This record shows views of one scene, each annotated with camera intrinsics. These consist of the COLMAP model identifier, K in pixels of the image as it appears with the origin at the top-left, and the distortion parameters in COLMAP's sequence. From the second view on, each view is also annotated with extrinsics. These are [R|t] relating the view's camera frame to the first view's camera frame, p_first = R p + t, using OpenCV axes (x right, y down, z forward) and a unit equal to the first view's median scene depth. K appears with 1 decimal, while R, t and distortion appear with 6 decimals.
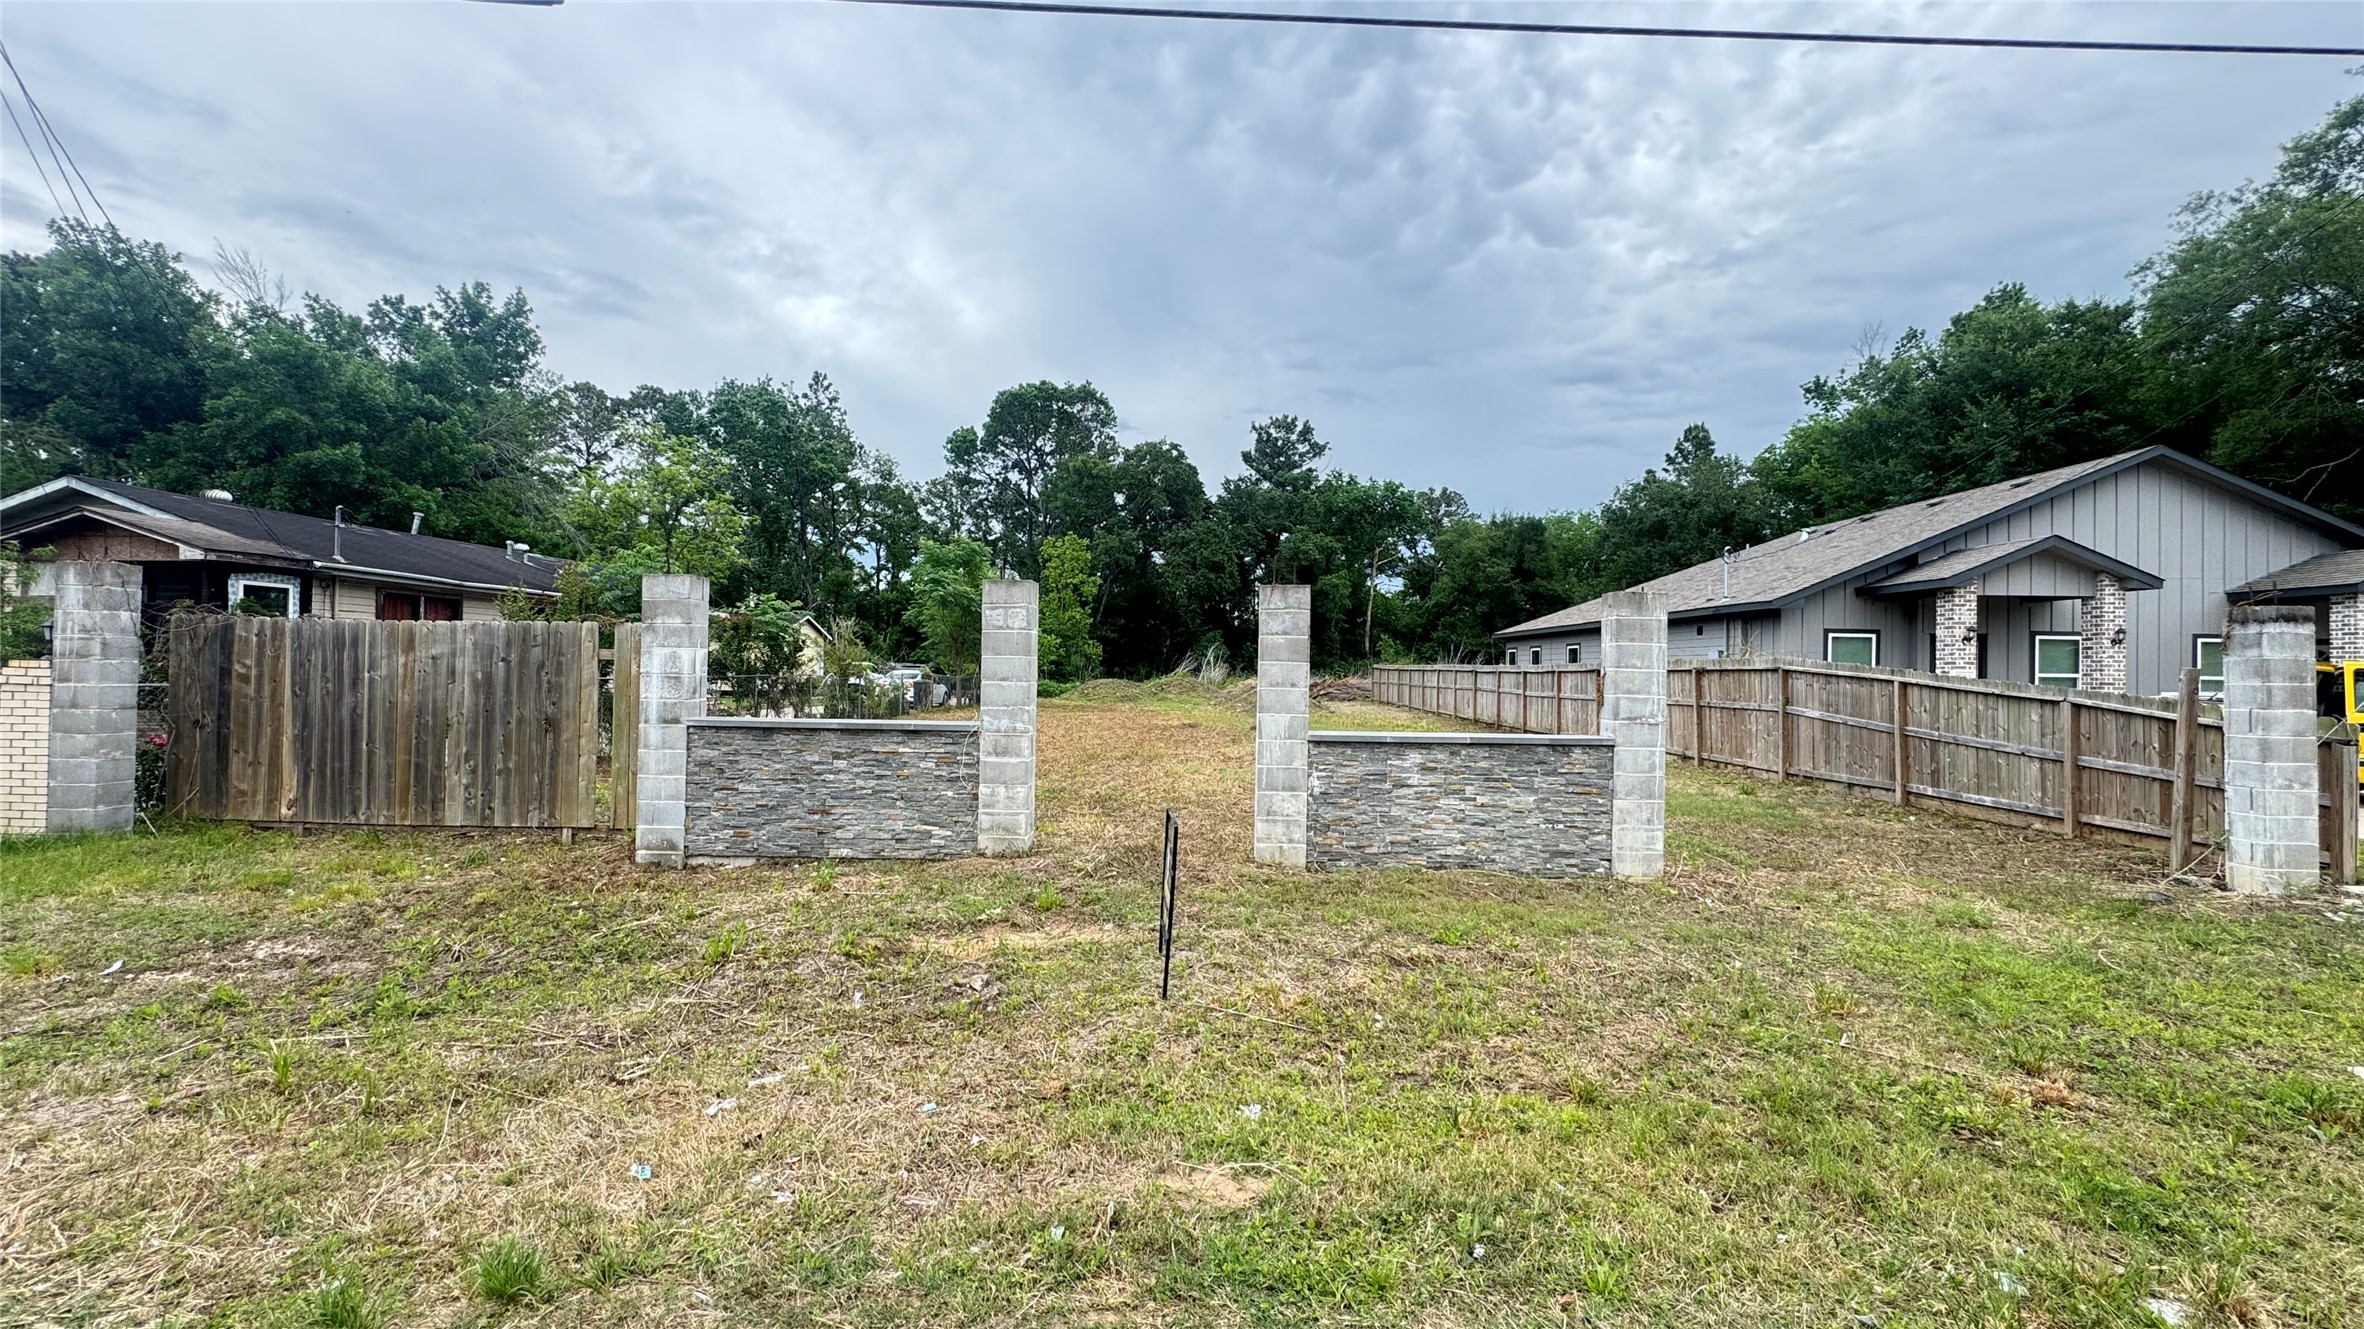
lens RADIAL K [[952.0, 0, 1180.7], [0, 952.0, 662.6], [0, 0, 1]] dist [-0.002697, 0.000275]
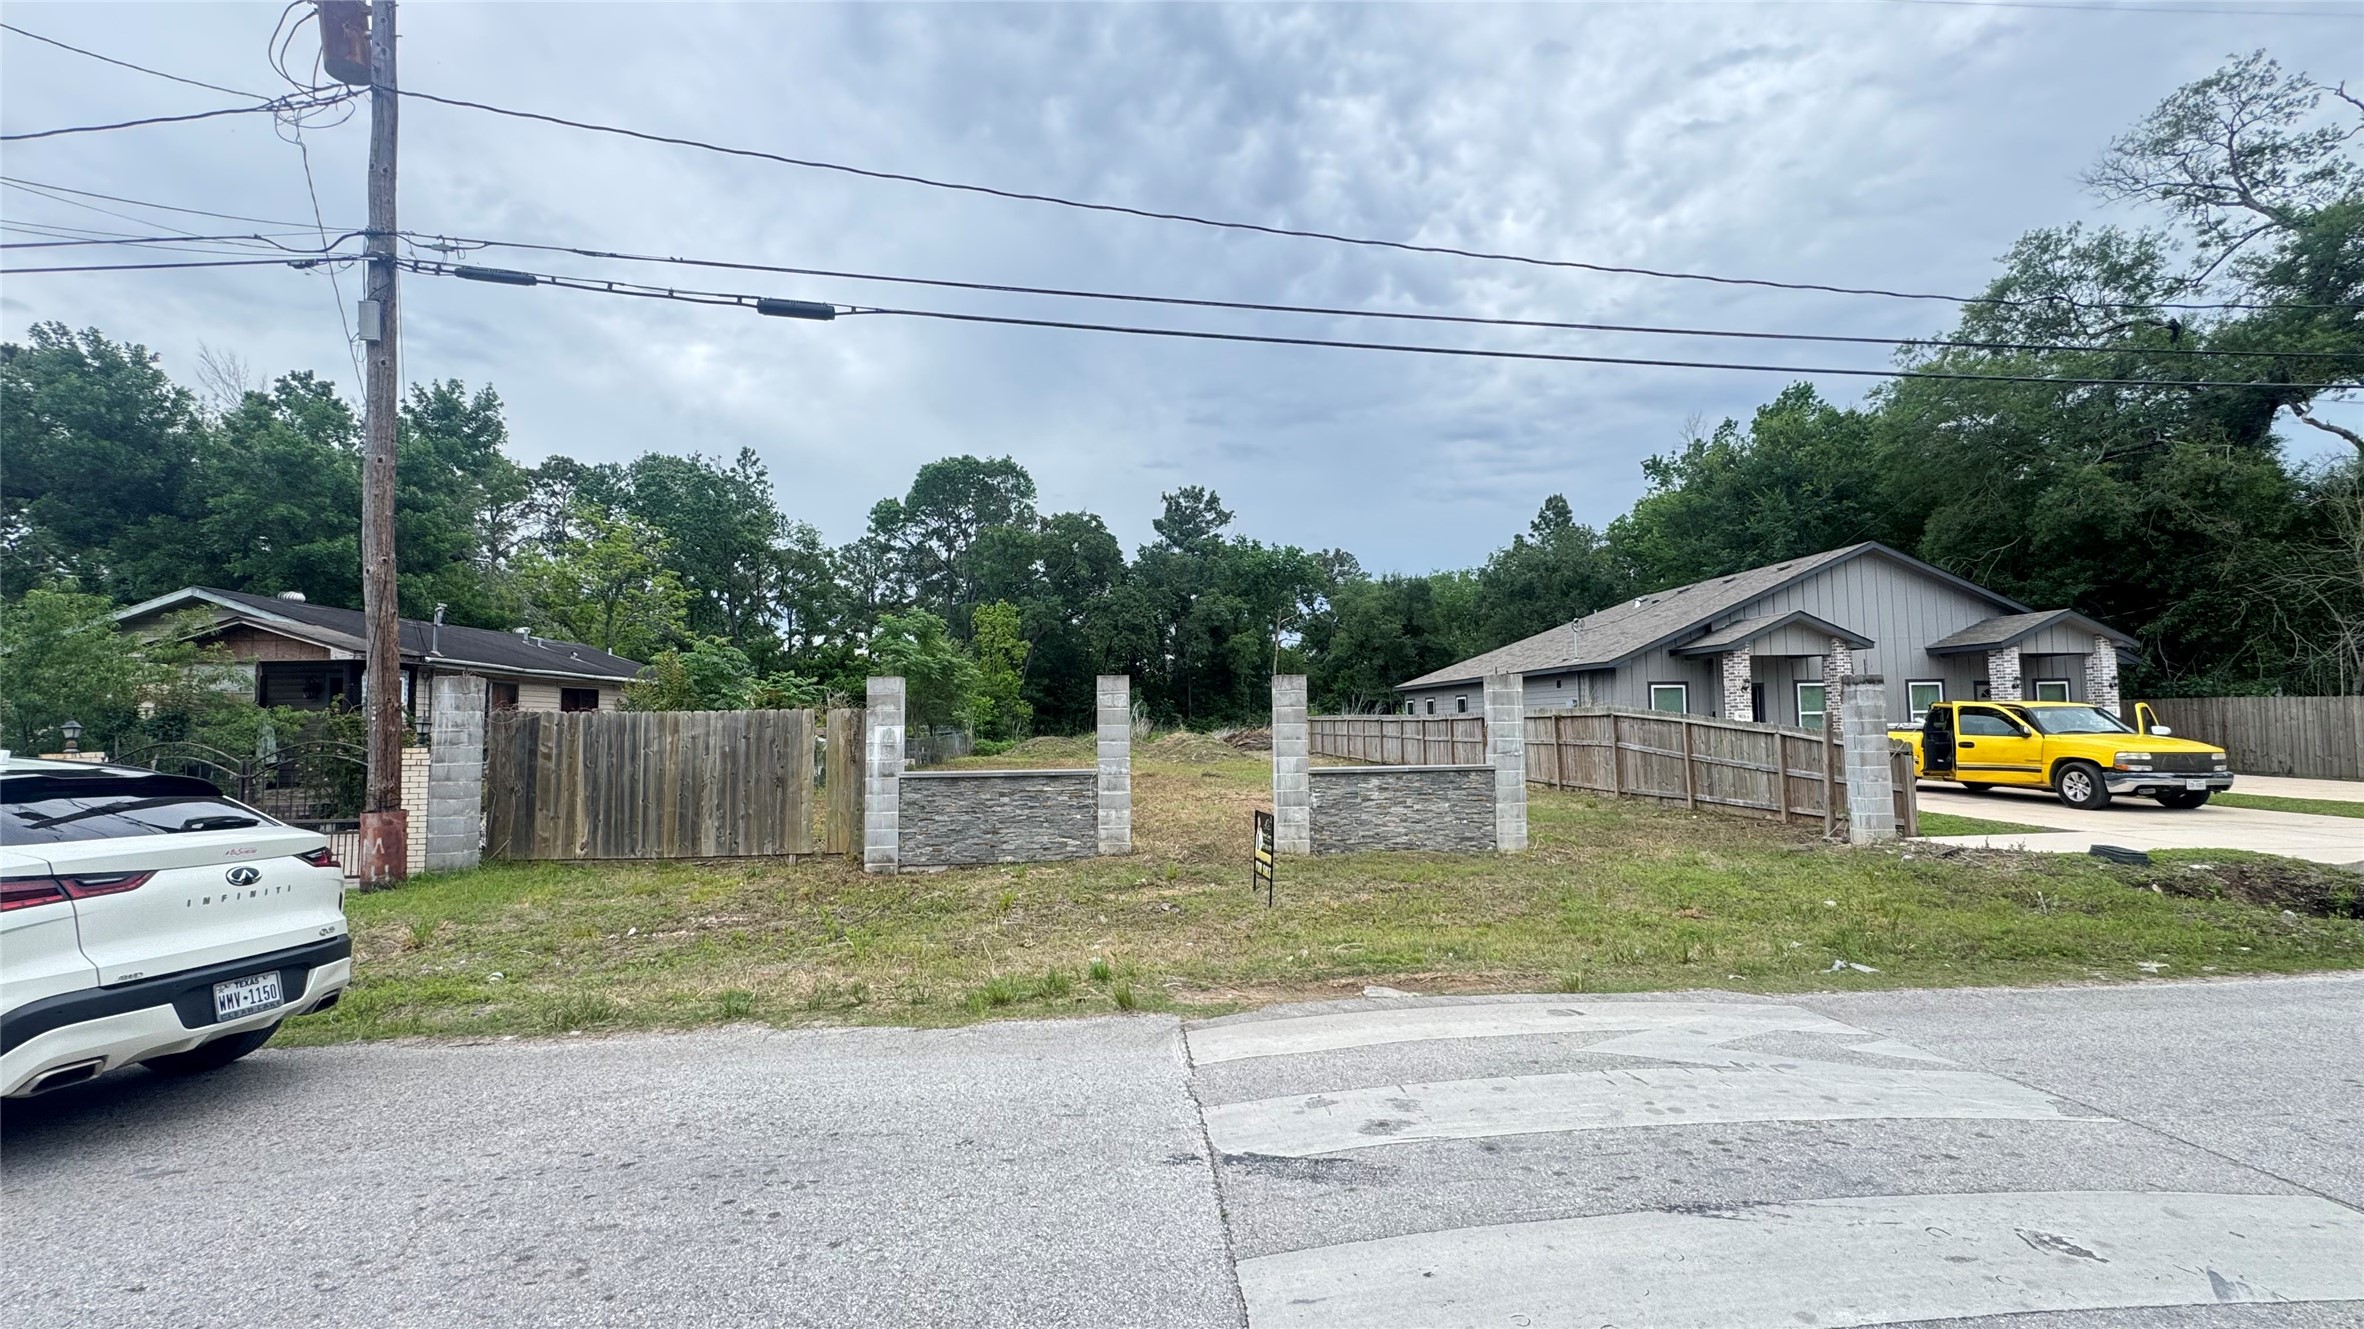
lens RADIAL K [[952.3, 0, 1182.0], [0, 952.3, 663.5], [0, 0, 1]] dist [-0.002425, 0.000185]
pose [[0.993707, -0.021696, 0.109894, -0.133149], [0.027708, 0.998184, -0.053479, -0.011596], [-0.108534, 0.056188, 0.992504, -0.301673]]
